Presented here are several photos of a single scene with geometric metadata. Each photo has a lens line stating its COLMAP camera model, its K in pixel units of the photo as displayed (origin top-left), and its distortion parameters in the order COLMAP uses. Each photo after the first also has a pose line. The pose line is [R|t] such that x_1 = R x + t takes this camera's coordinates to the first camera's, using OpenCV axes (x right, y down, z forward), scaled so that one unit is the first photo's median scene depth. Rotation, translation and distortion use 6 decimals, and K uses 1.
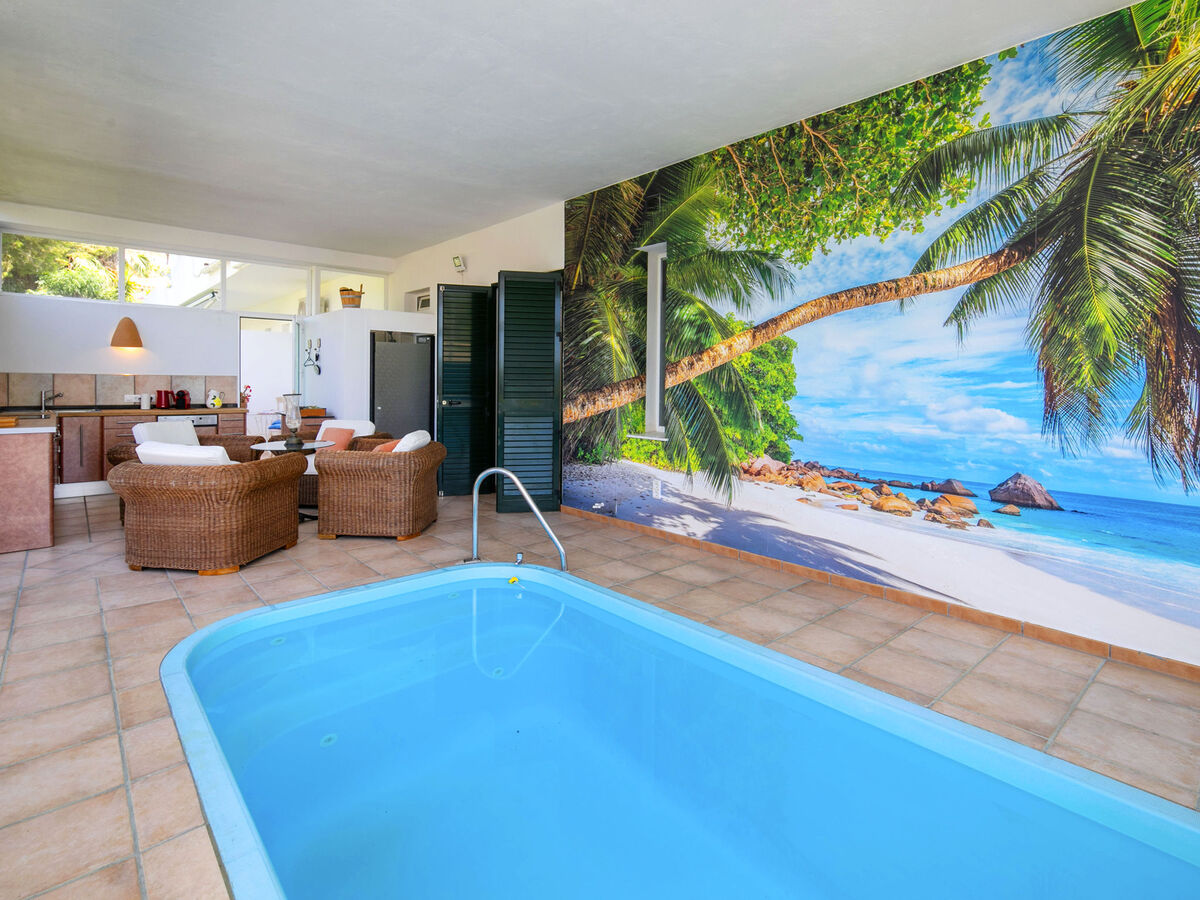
lens RADIAL K [[599.4, 0, 565.9], [0, 599.4, 392.4], [0, 0, 1]] dist [-0.002353, 0.000276]
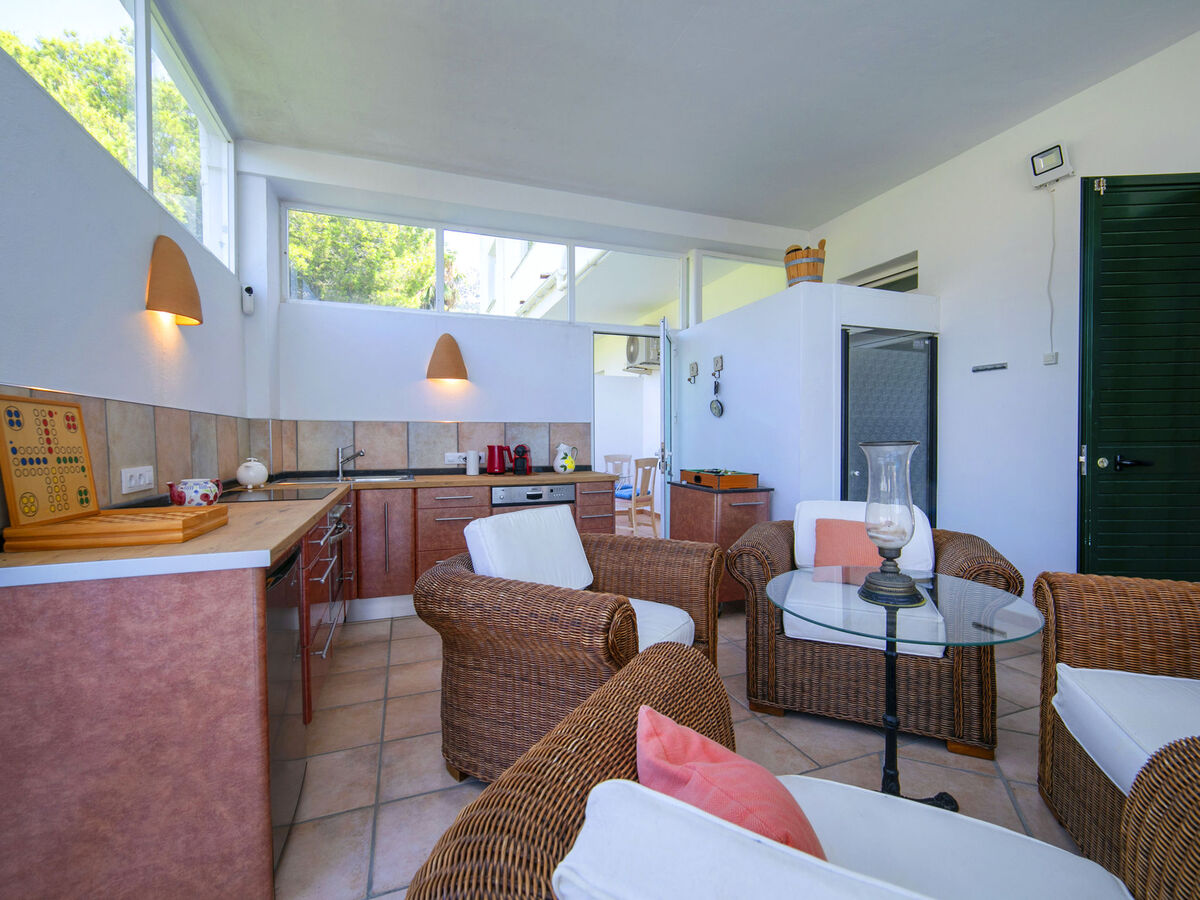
lens RADIAL K [[525.5, 0, 600.0], [0, 525.5, 450.0], [0, 0, 1]] dist [-0.017737, 0.007312]
pose [[0.941720, -0.010695, -0.336228, -0.381530], [0.009771, 0.999942, -0.004442, 0.005232], [0.336256, 0.000898, 0.941770, 0.512134]]
